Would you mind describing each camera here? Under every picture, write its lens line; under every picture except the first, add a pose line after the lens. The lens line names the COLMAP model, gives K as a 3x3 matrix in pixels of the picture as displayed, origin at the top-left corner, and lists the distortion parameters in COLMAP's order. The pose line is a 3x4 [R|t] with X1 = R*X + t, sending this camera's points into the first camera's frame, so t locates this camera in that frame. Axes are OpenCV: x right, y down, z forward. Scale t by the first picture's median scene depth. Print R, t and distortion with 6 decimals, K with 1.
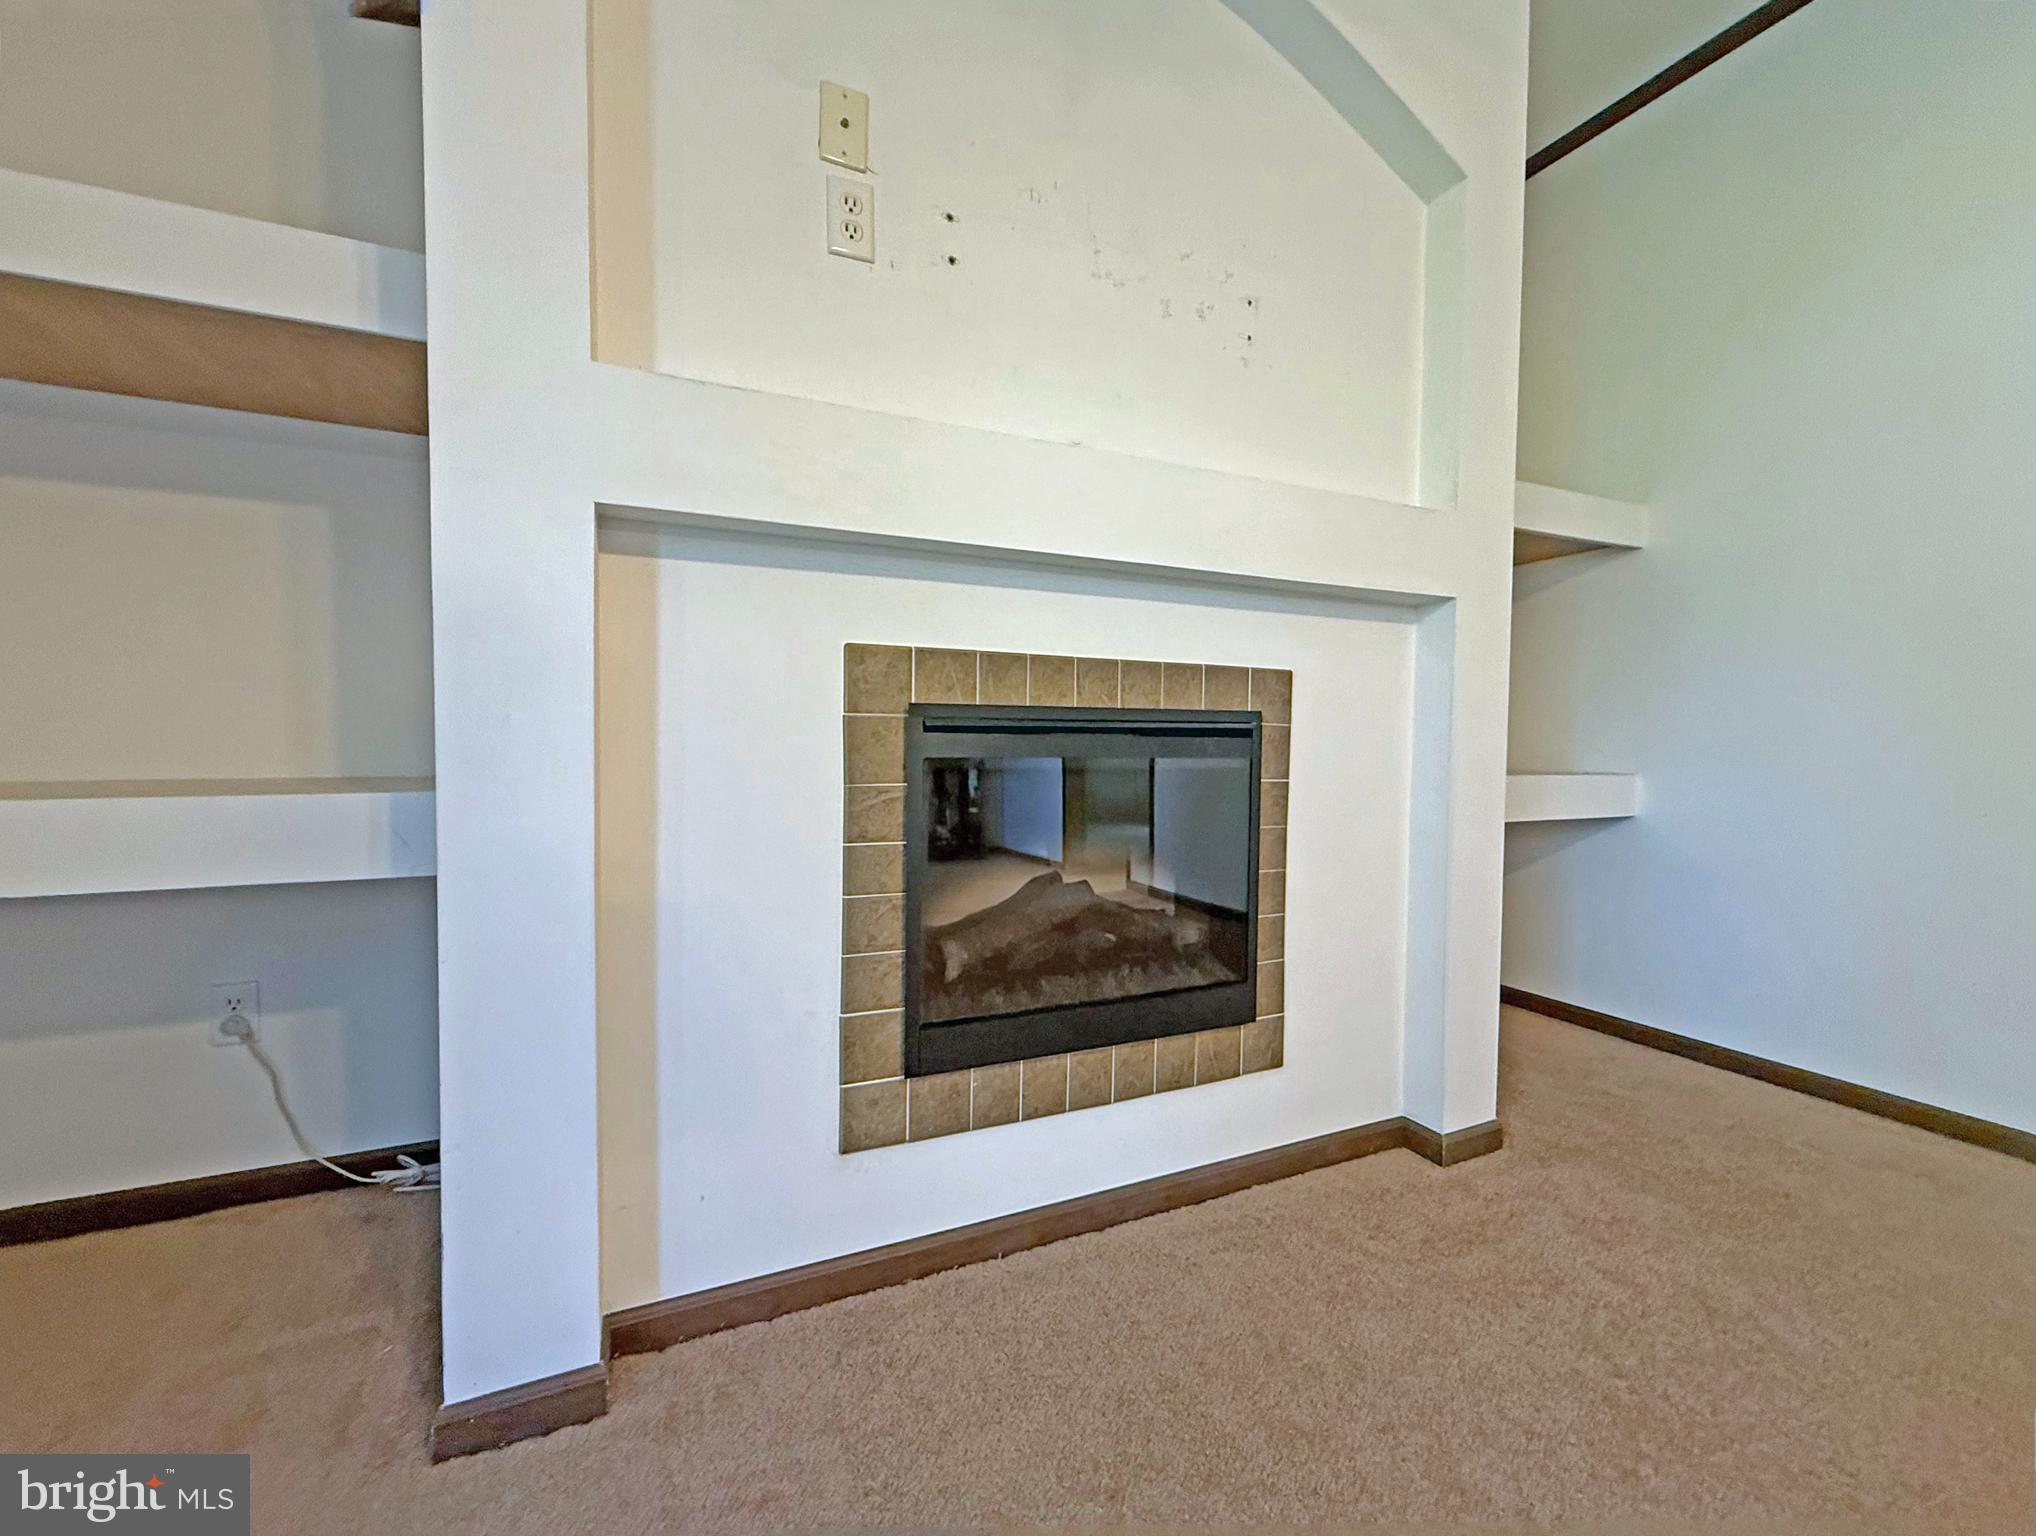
lens RADIAL K [[831.6, 0, 1018.0], [0, 831.6, 768.0], [0, 0, 1]] dist [0.000008, -0.000059]
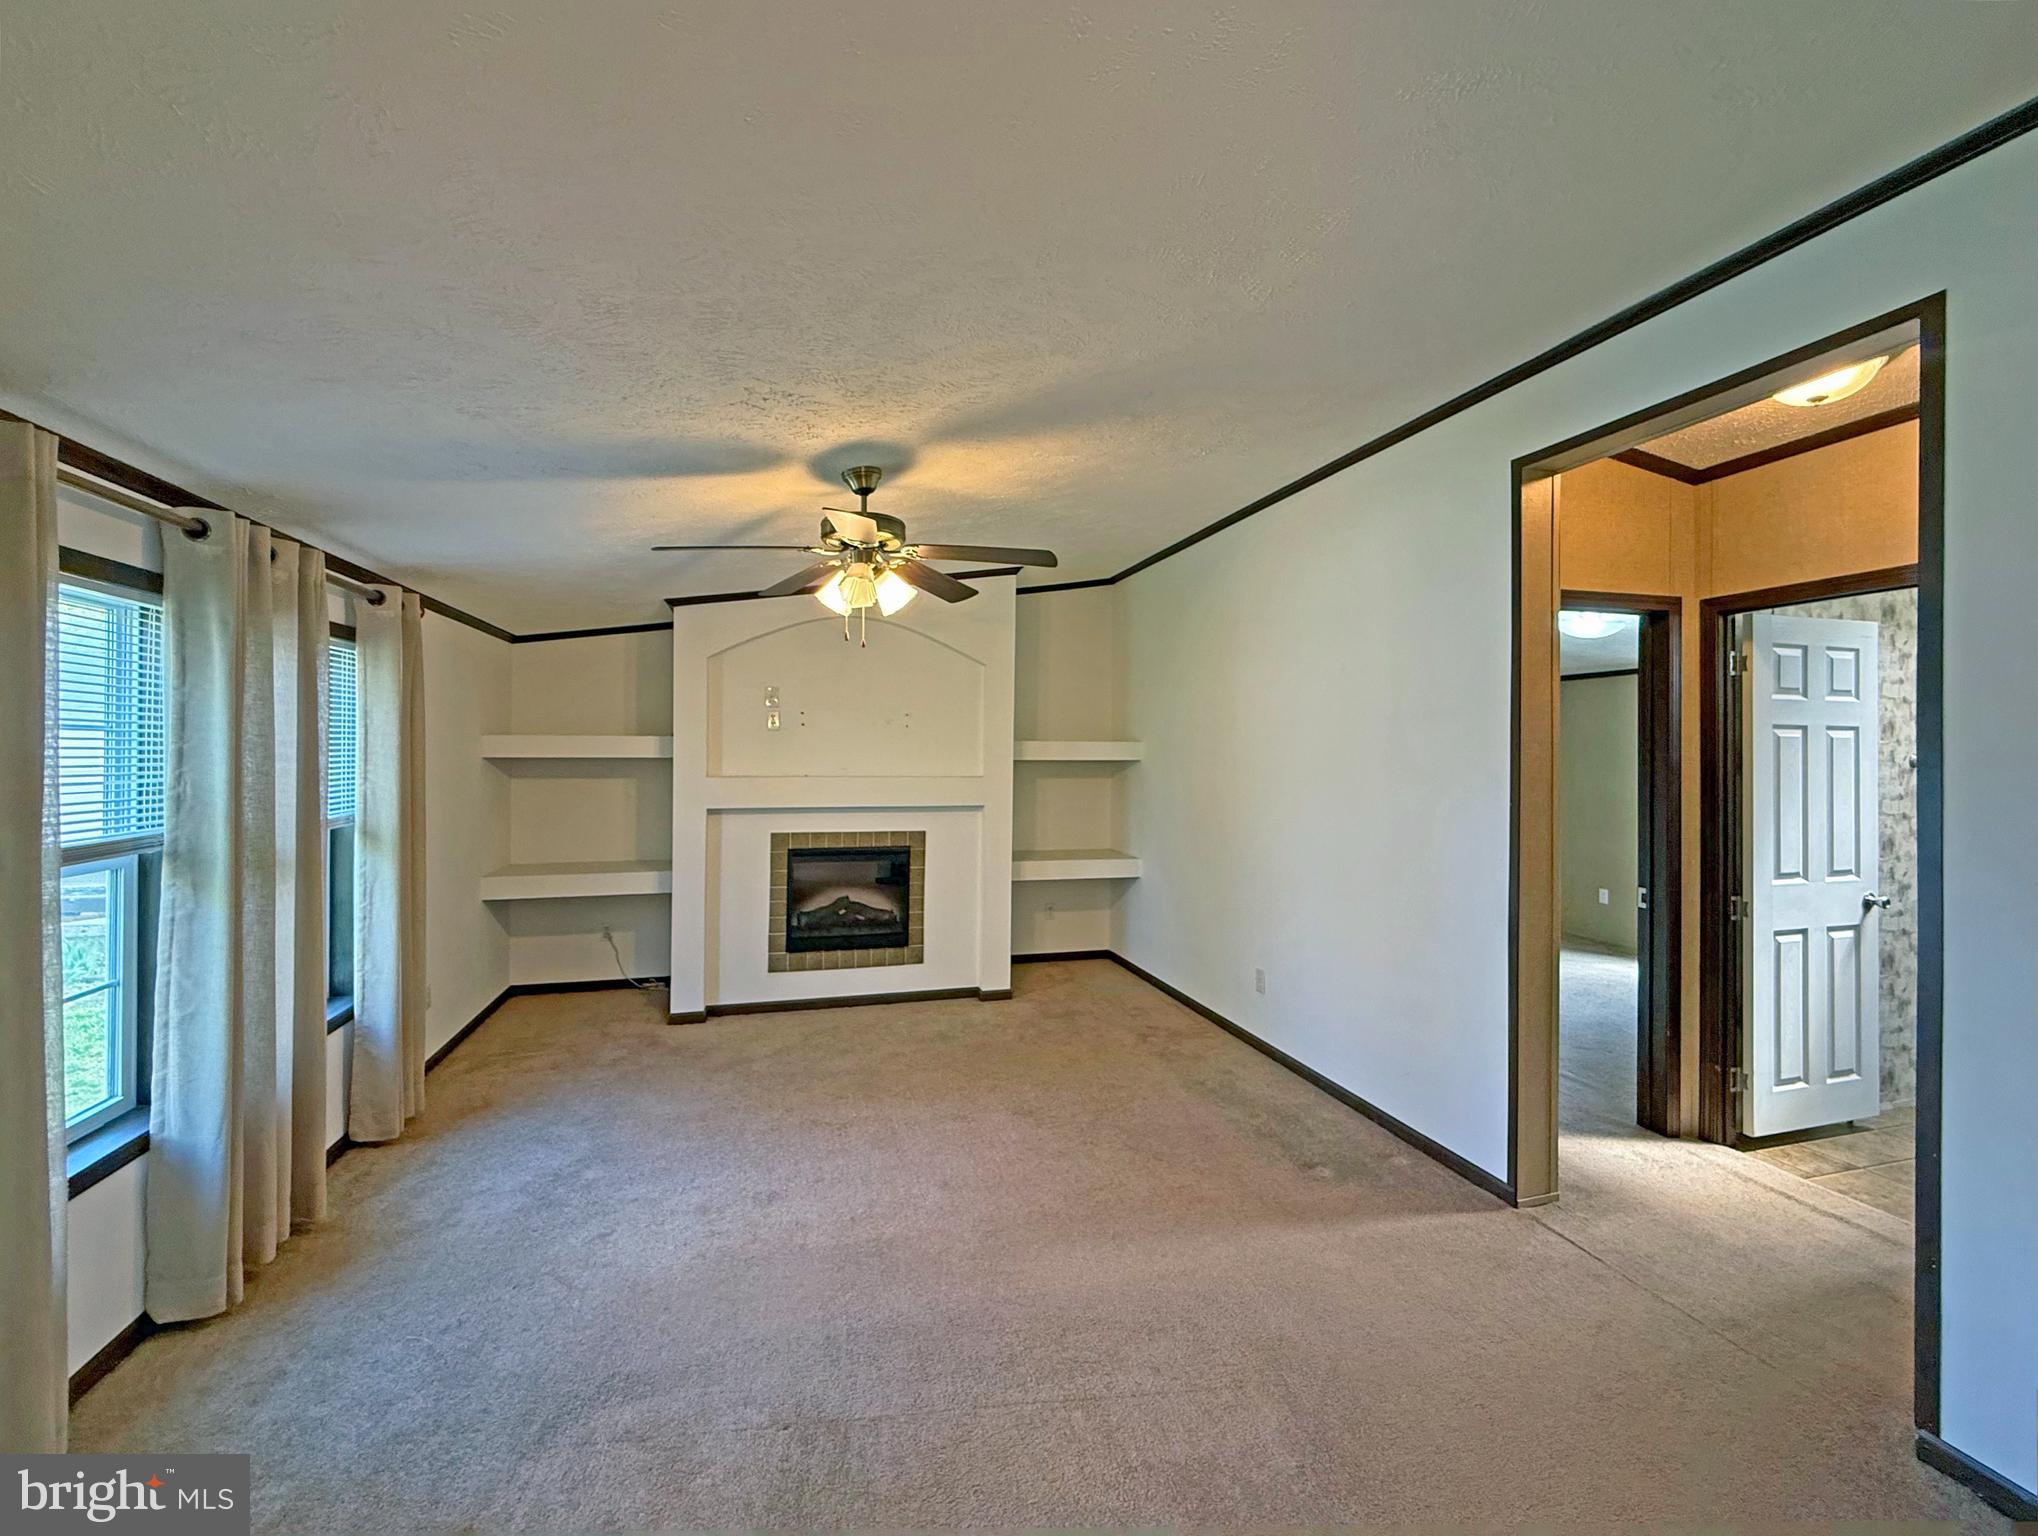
lens RADIAL K [[840.2, 0, 1018.7], [0, 840.2, 751.7], [0, 0, 1]] dist [-0.000716, -0.000290]
pose [[0.988152, 0.001421, -0.153473, 1.266165], [-0.006775, 0.999386, -0.034369, -0.338210], [0.153330, 0.035002, 0.987555, -2.207811]]
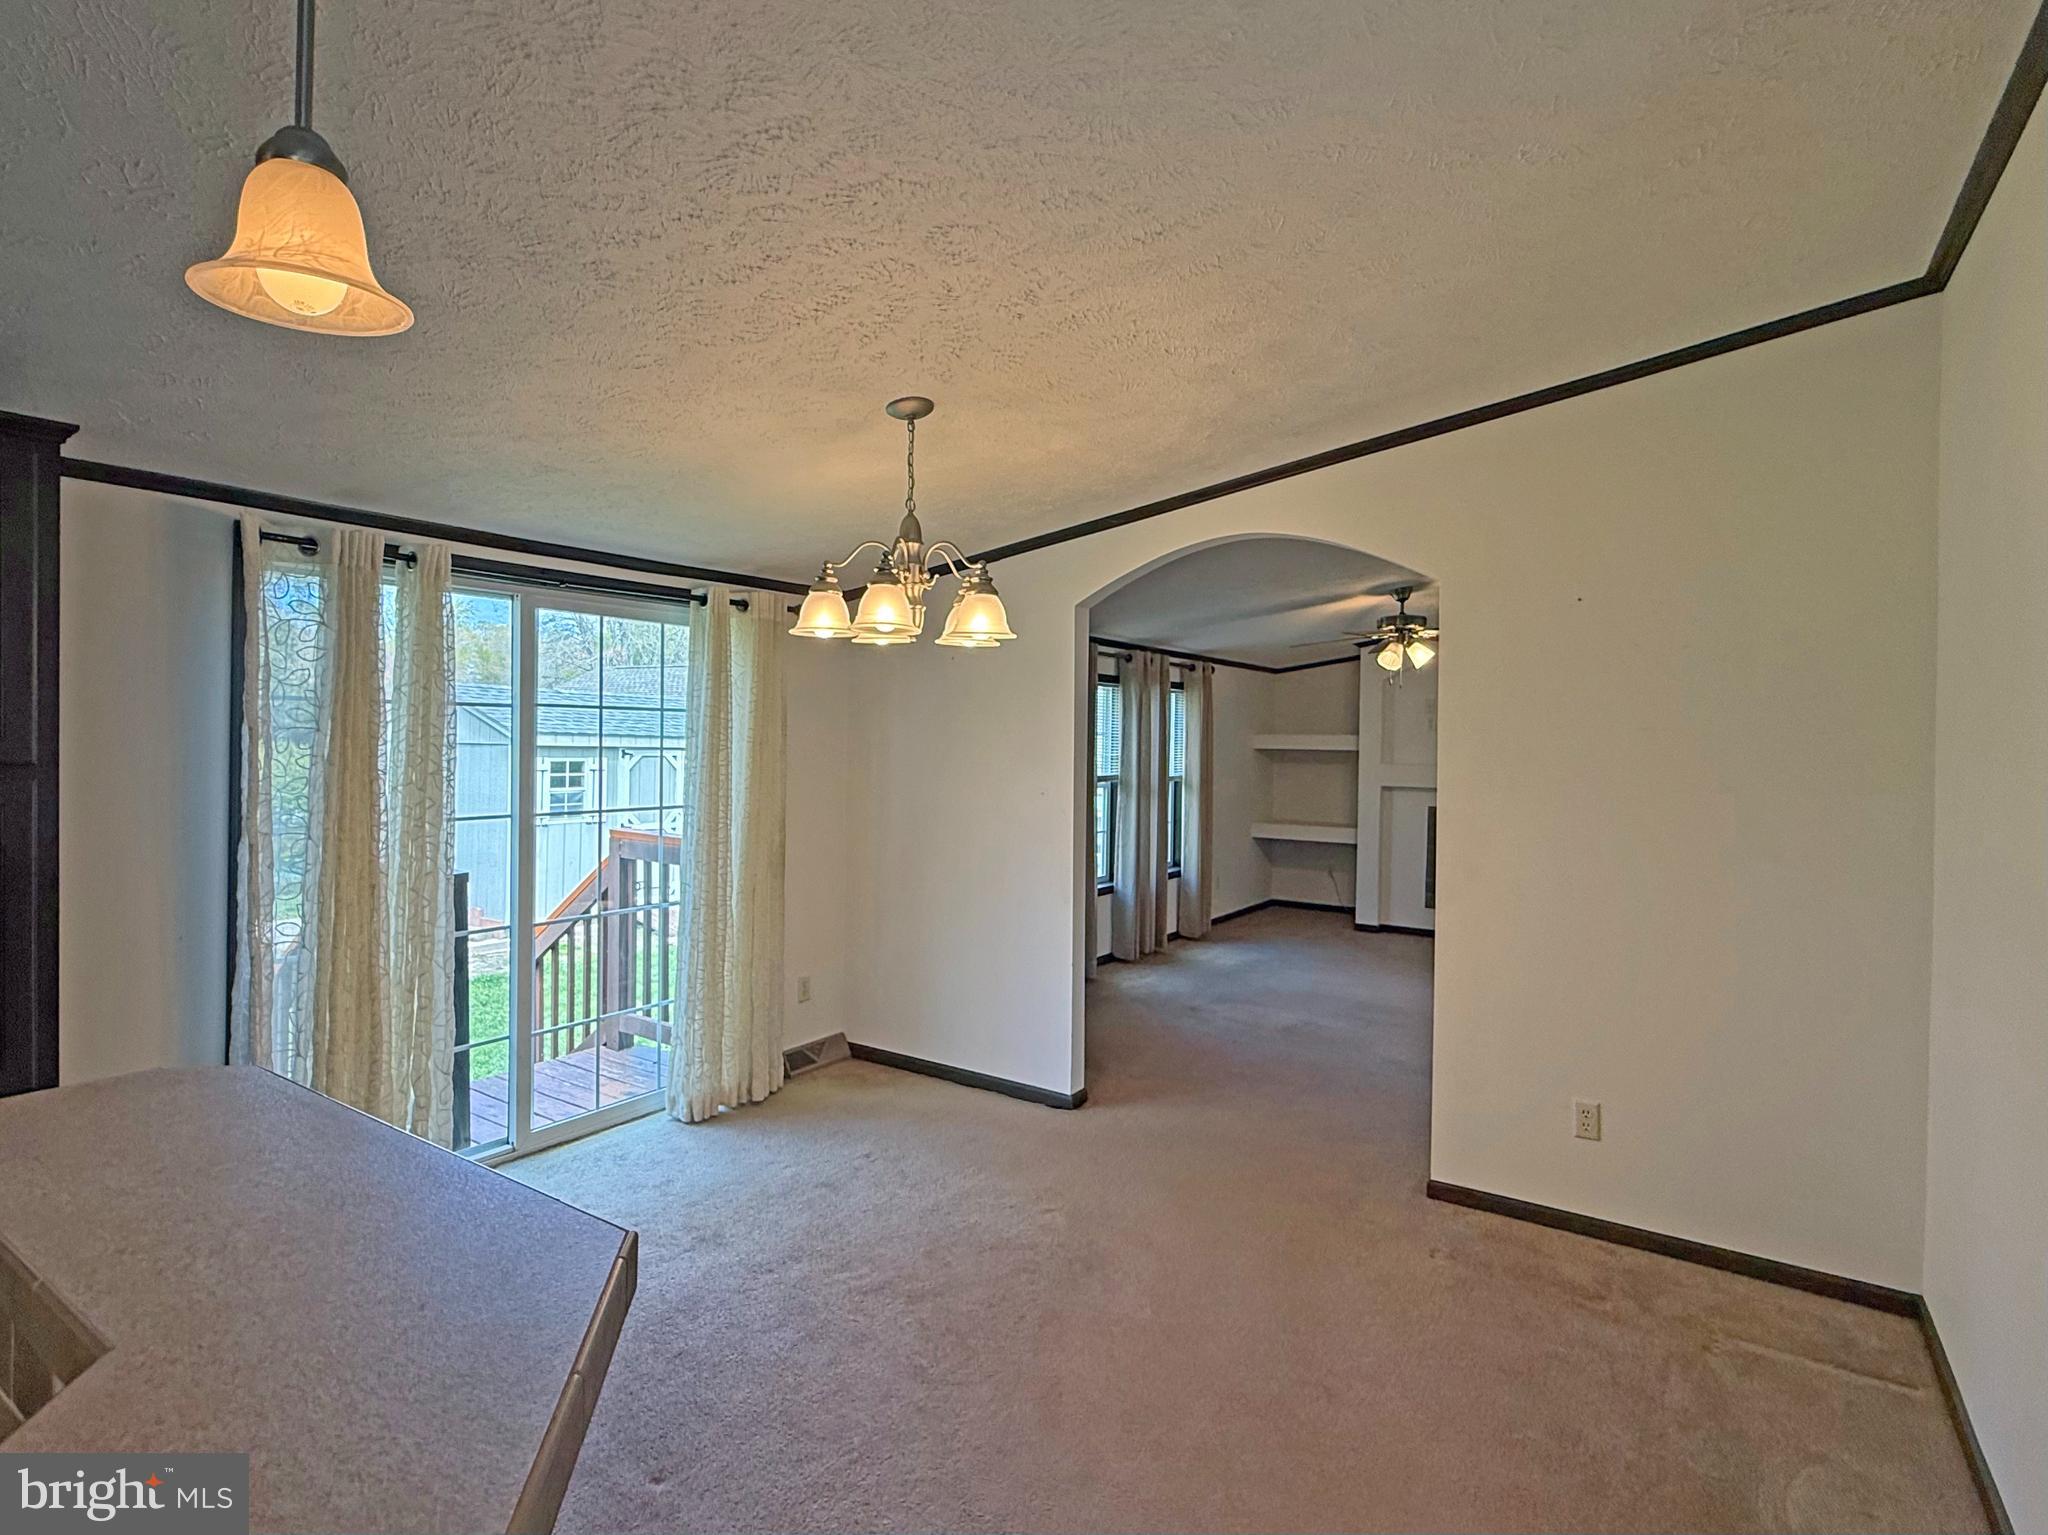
lens RADIAL K [[1067.1, 0, 1019.8], [0, 1067.1, 734.1], [0, 0, 1]] dist [0.000778, -0.000220]
pose [[0.528047, -0.000761, -0.849215, 3.532696], [-0.040407, 0.998844, -0.026020, -0.274871], [0.848253, 0.048053, 0.527406, -3.997218]]
